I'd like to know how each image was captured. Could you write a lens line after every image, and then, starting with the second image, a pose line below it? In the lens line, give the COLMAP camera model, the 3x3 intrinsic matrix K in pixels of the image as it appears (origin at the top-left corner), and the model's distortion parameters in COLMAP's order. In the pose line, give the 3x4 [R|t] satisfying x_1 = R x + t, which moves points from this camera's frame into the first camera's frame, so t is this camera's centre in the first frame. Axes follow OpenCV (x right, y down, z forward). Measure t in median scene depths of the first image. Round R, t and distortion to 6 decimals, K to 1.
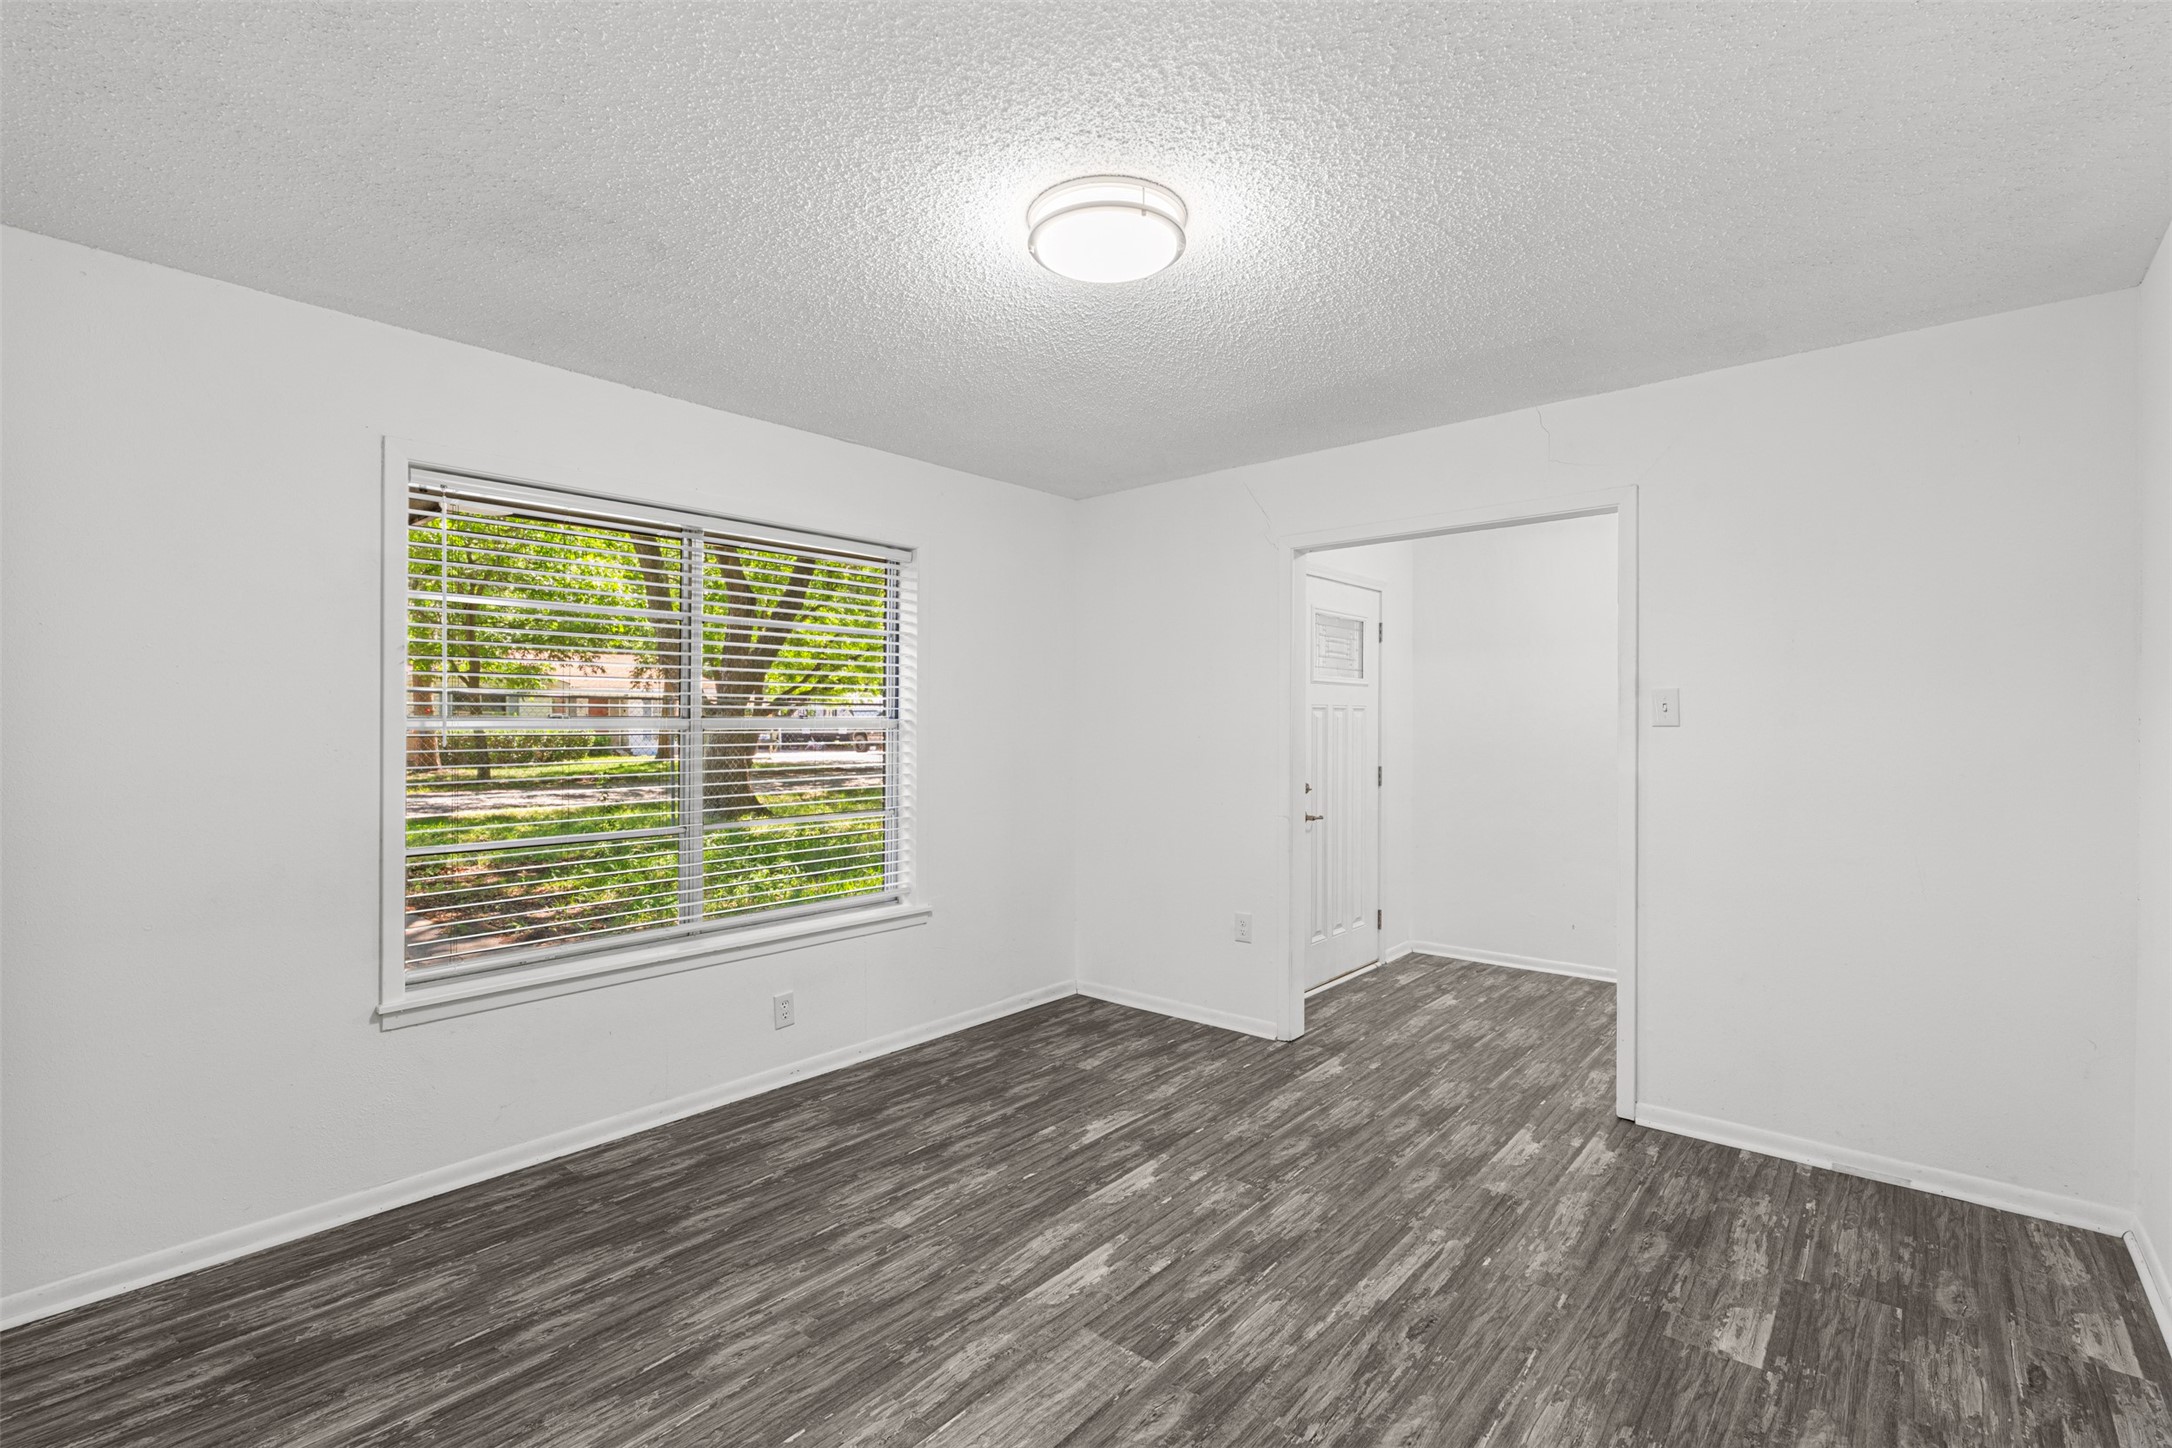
lens RADIAL K [[965.1, 0, 1104.4], [0, 965.1, 752.5], [0, 0, 1]] dist [-0.007351, -0.000096]
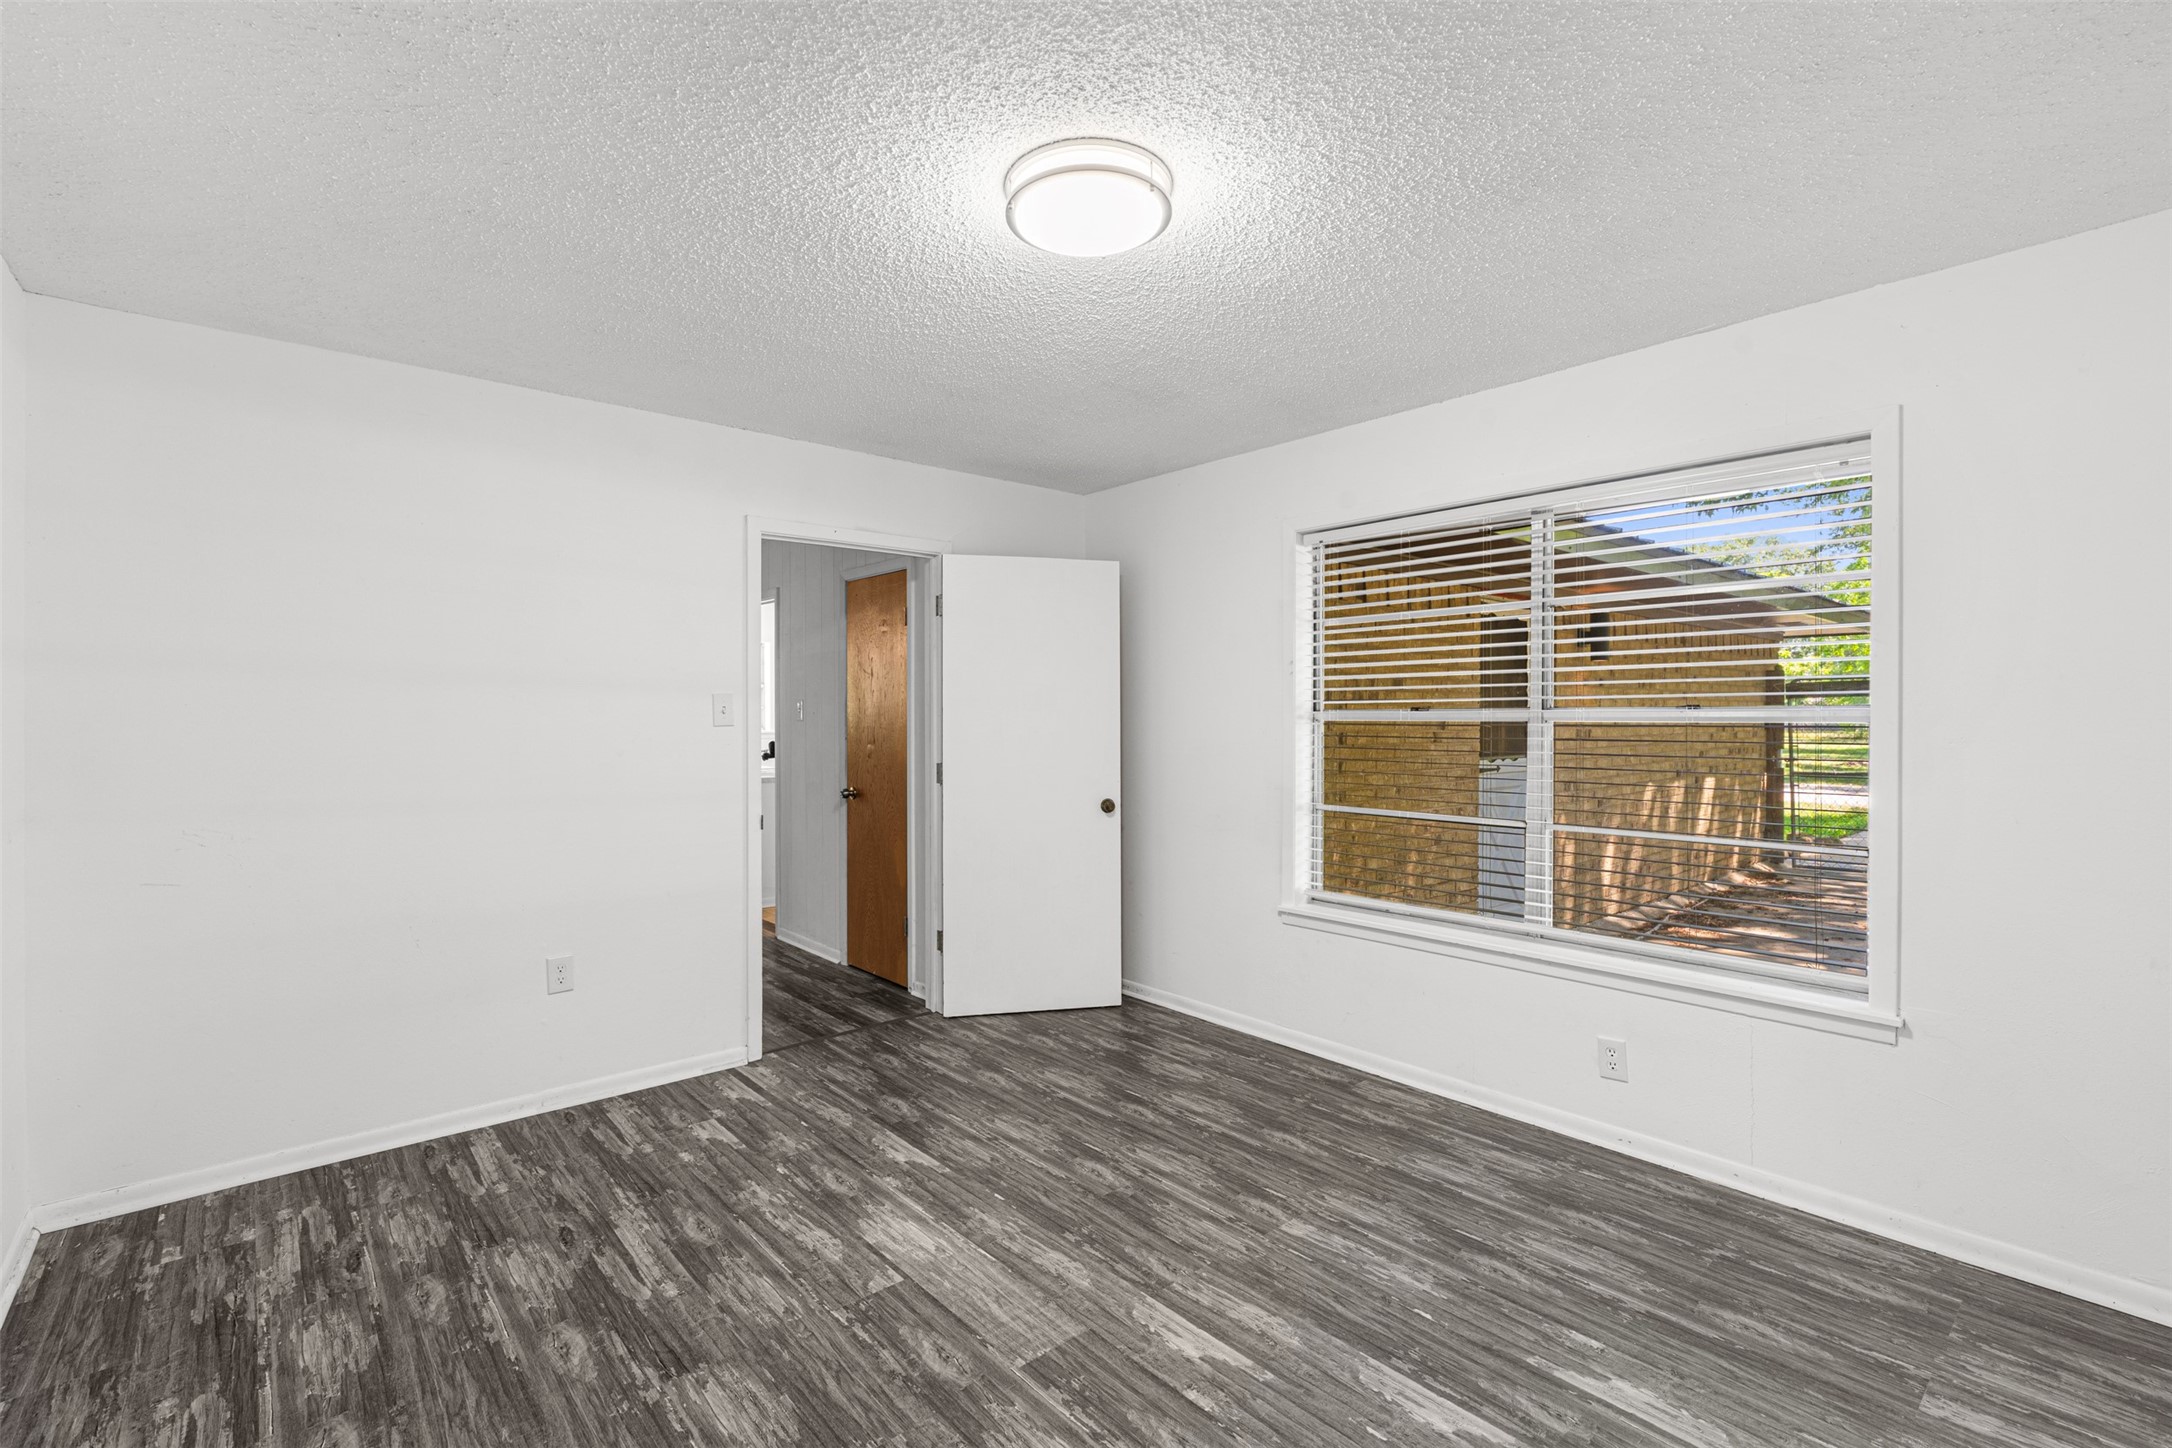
lens RADIAL K [[965.1, 0, 1083.0], [0, 965.1, 704.8], [0, 0, 1]] dist [-0.007351, -0.000096]
pose [[-0.148349, -0.008817, -0.988896, 0.663999], [-0.030604, 0.999522, -0.004321, -0.026523], [0.988461, 0.029623, -0.148548, 0.774695]]
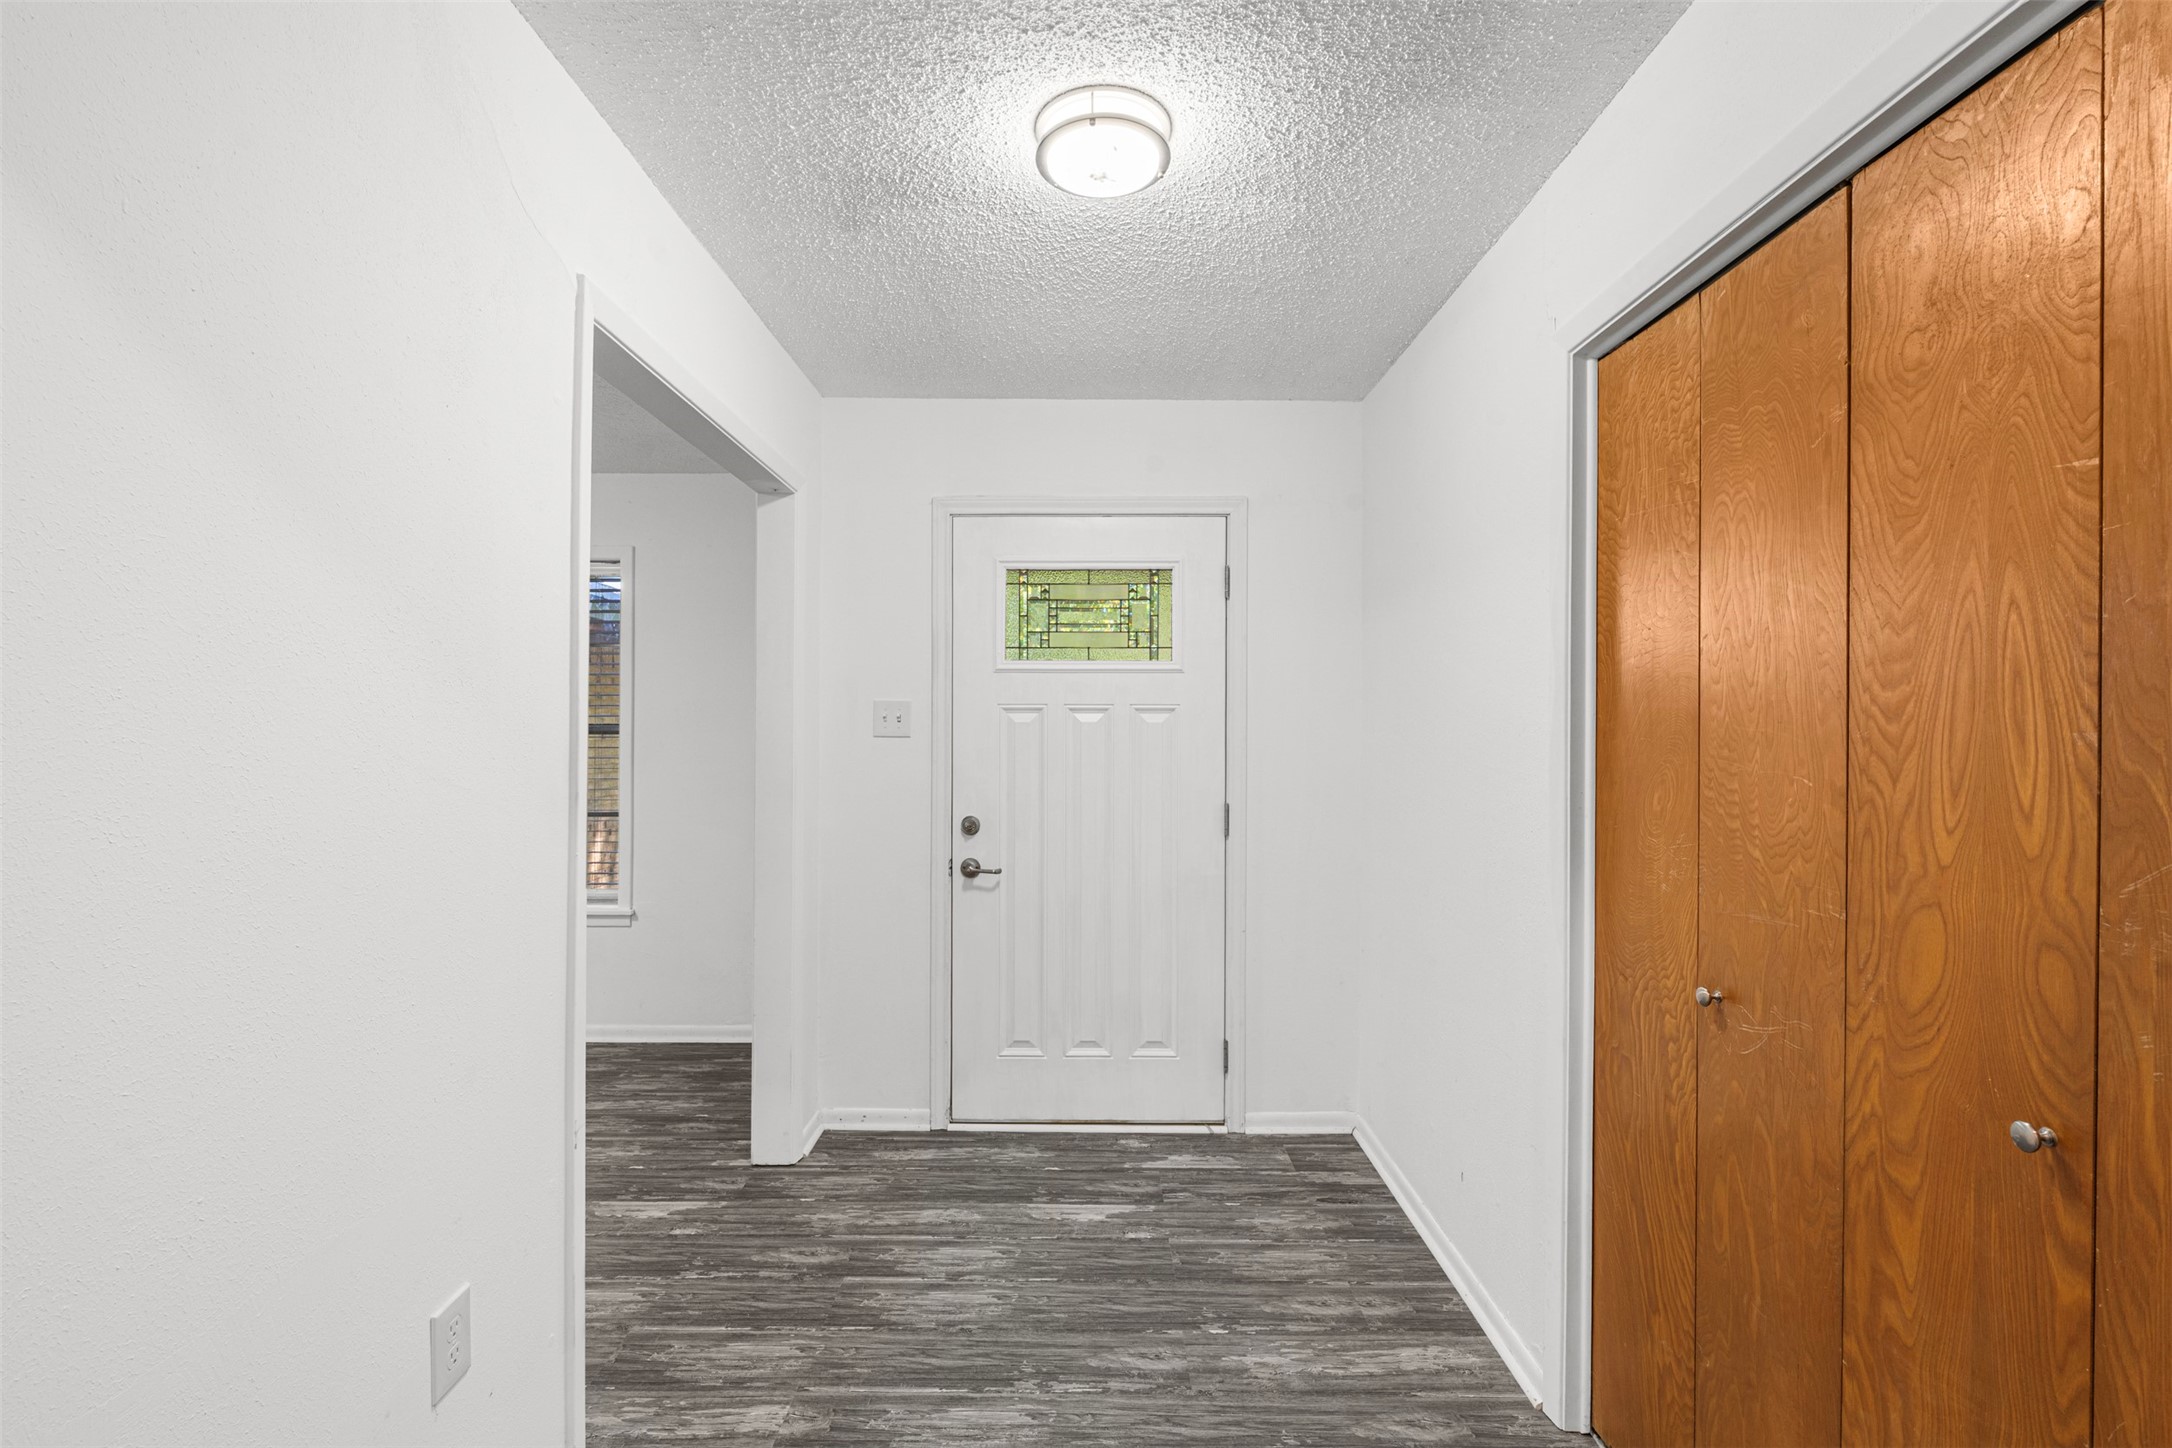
lens RADIAL K [[965.1, 0, 1086.8], [0, 965.1, 730.5], [0, 0, 1]] dist [-0.007351, -0.000096]
pose [[0.650356, -0.000236, -0.759630, 1.209800], [-0.028084, 0.999309, -0.024355, -0.023718], [0.759110, 0.037173, 0.649900, 0.939748]]
